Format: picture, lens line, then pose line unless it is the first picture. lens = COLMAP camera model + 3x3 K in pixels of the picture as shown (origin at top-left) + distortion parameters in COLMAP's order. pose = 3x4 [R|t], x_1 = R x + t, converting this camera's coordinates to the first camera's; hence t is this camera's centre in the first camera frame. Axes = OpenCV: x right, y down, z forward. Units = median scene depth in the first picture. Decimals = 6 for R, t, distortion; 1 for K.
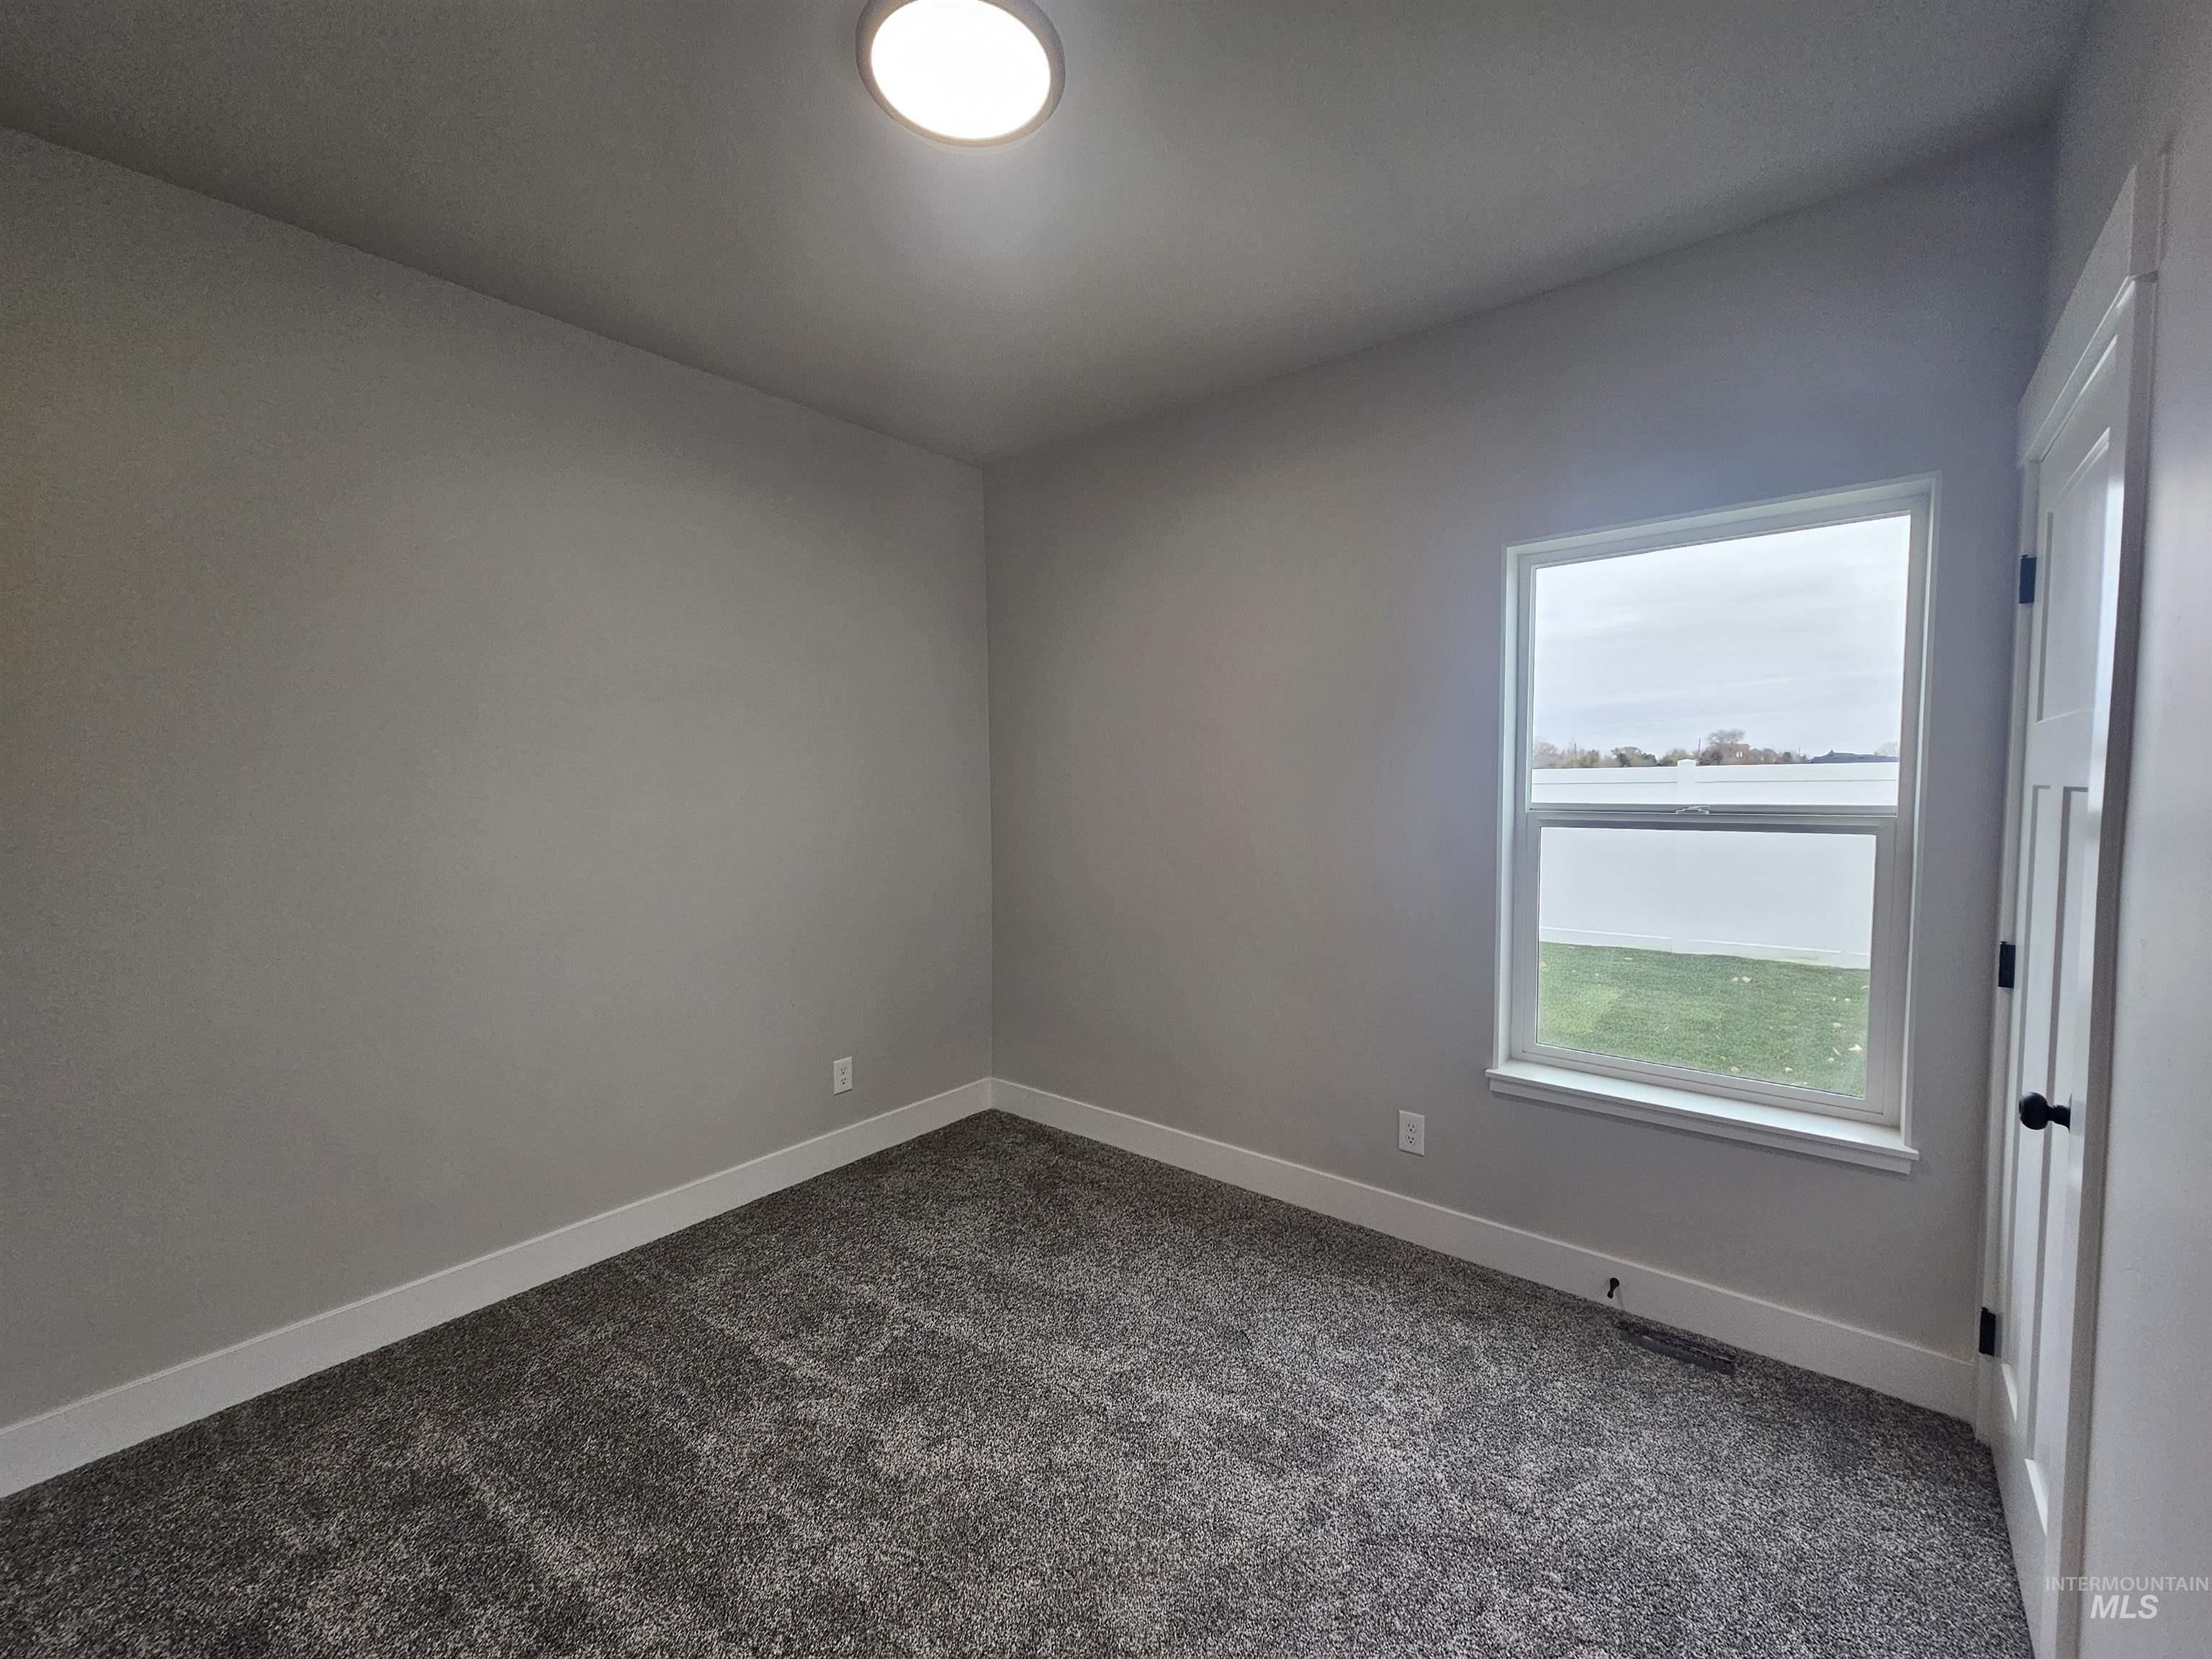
lens RADIAL K [[888.8, 0, 1106.0], [0, 888.8, 829.5], [0, 0, 1]] dist [-0.000432, -0.000024]
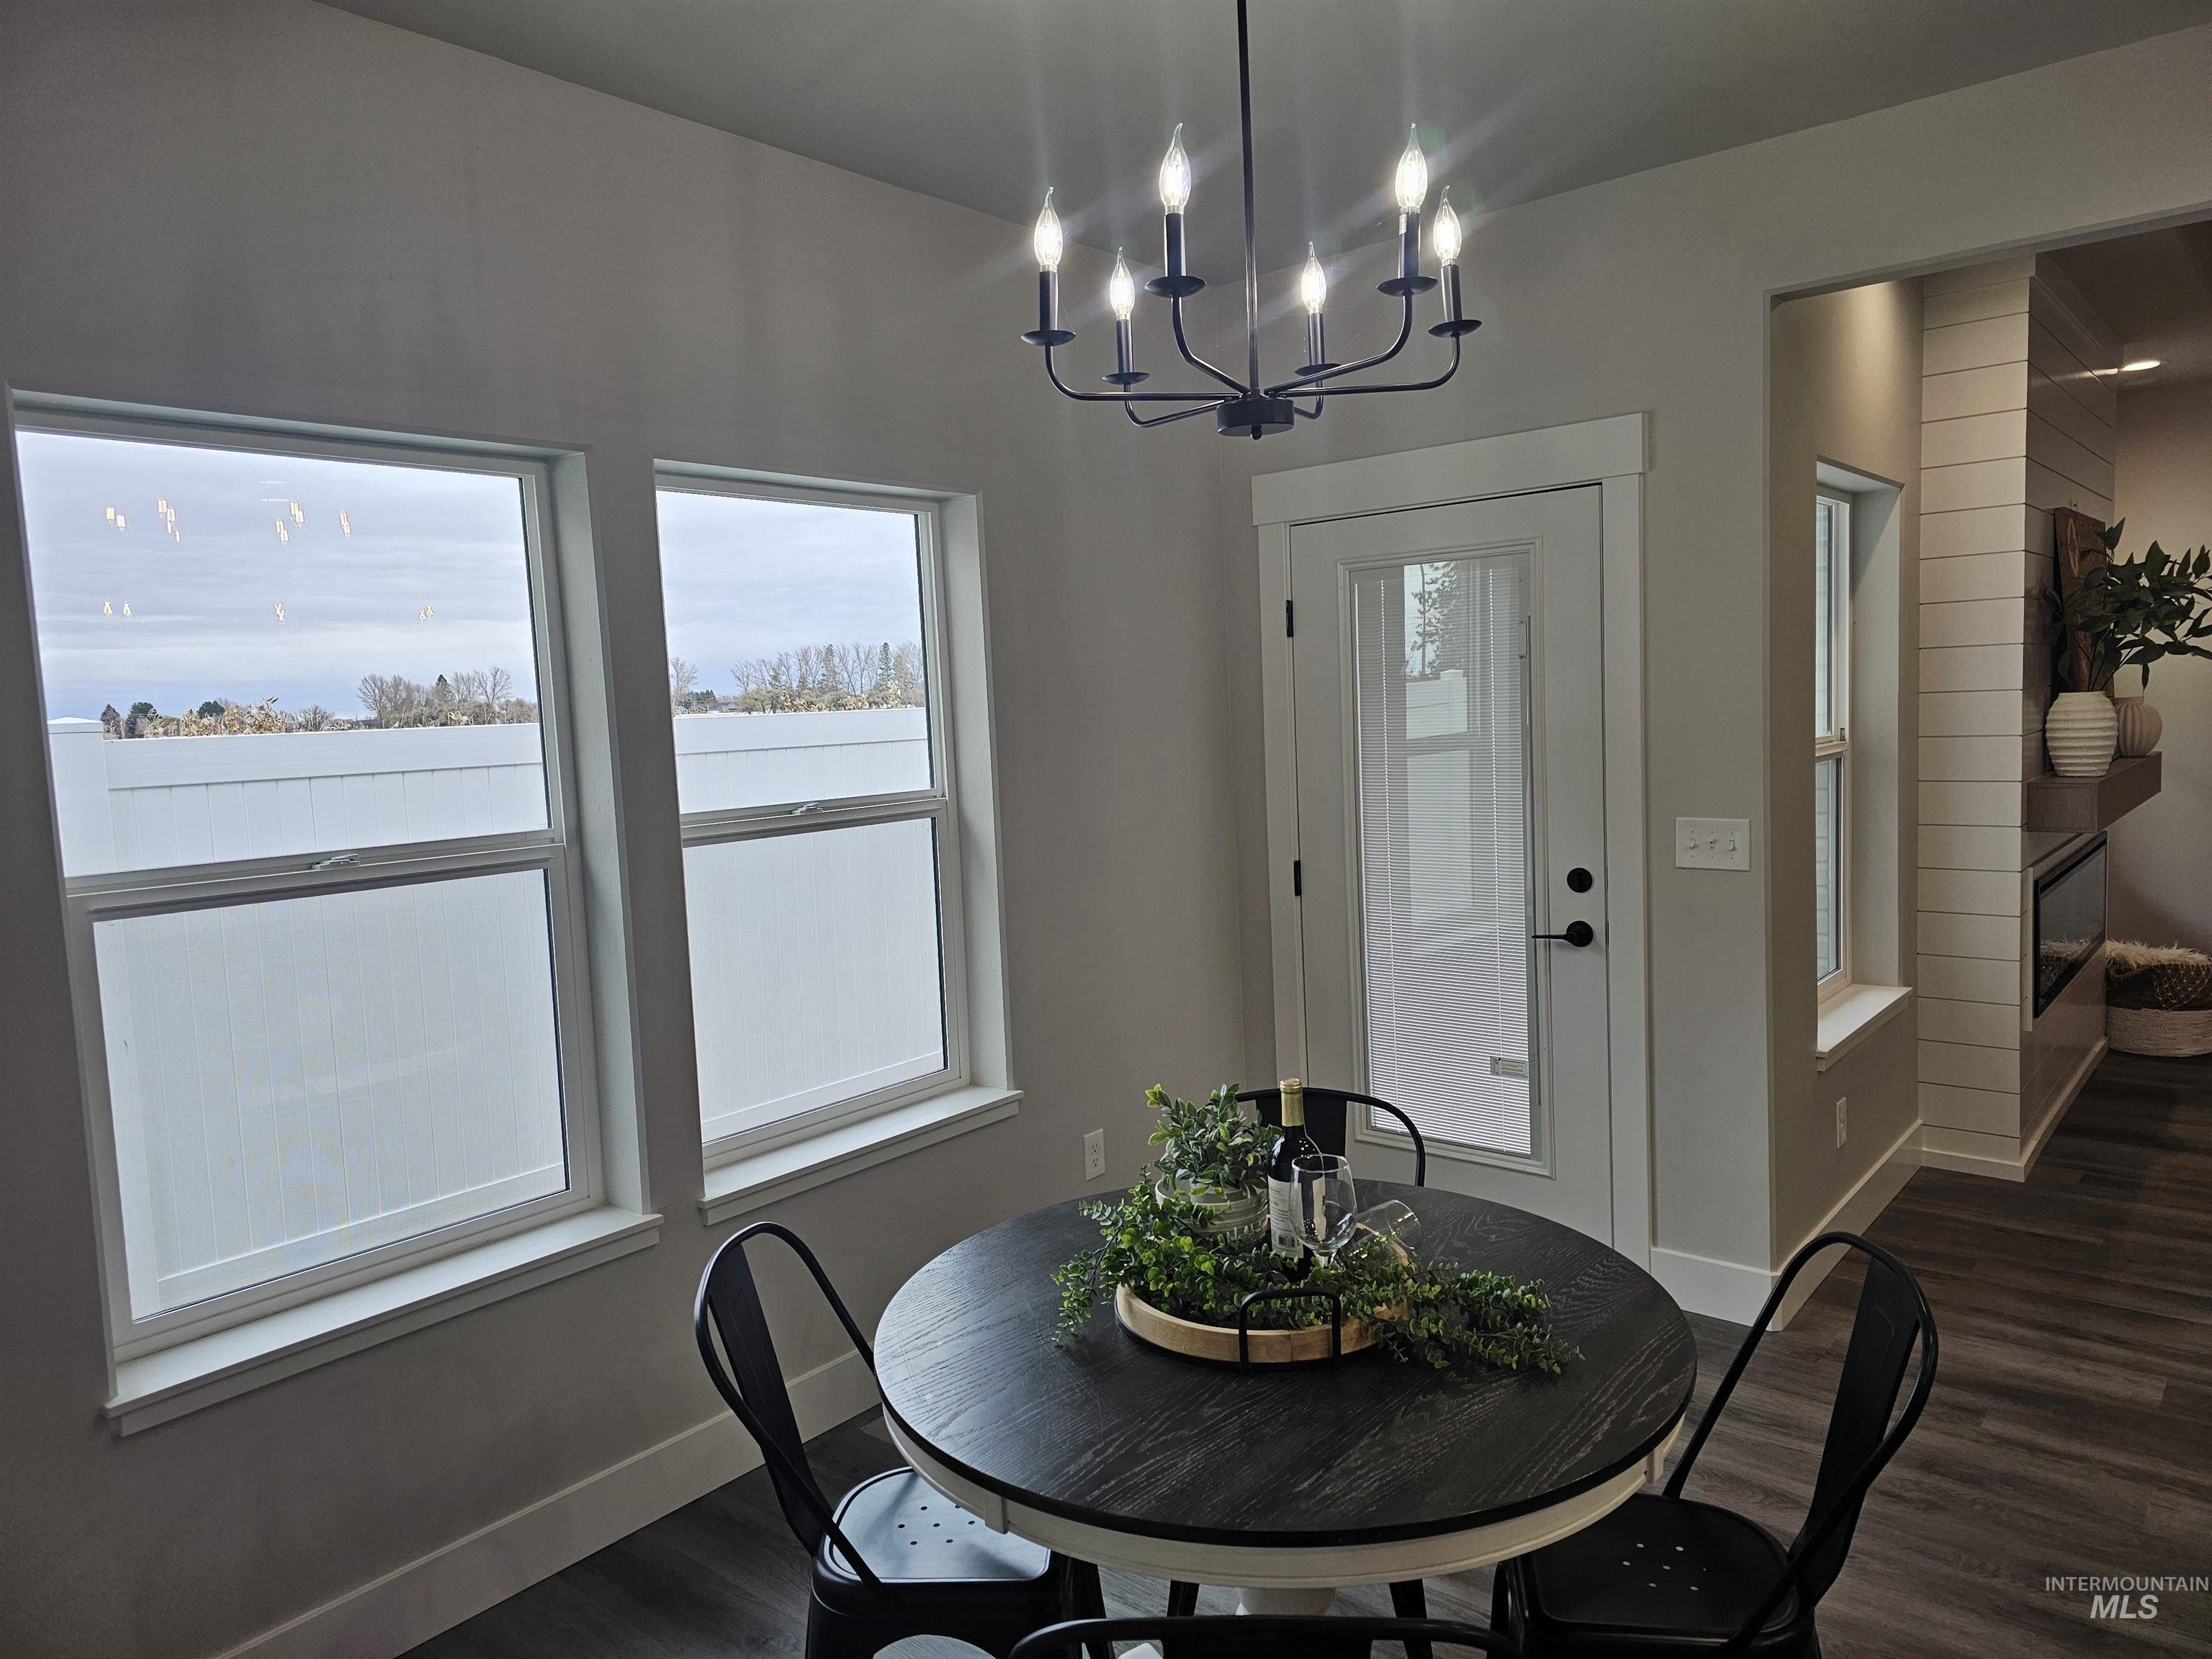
lens RADIAL K [[1484.9, 0, 1106.0], [0, 1484.9, 829.5], [0, 0, 1]] dist [0.039671, -0.001294]
pose [[0.014437, -0.047143, 0.998784, -0.733679], [0.143311, 0.988673, 0.044595, -0.022297], [-0.989572, 0.142493, 0.021030, 0.619140]]
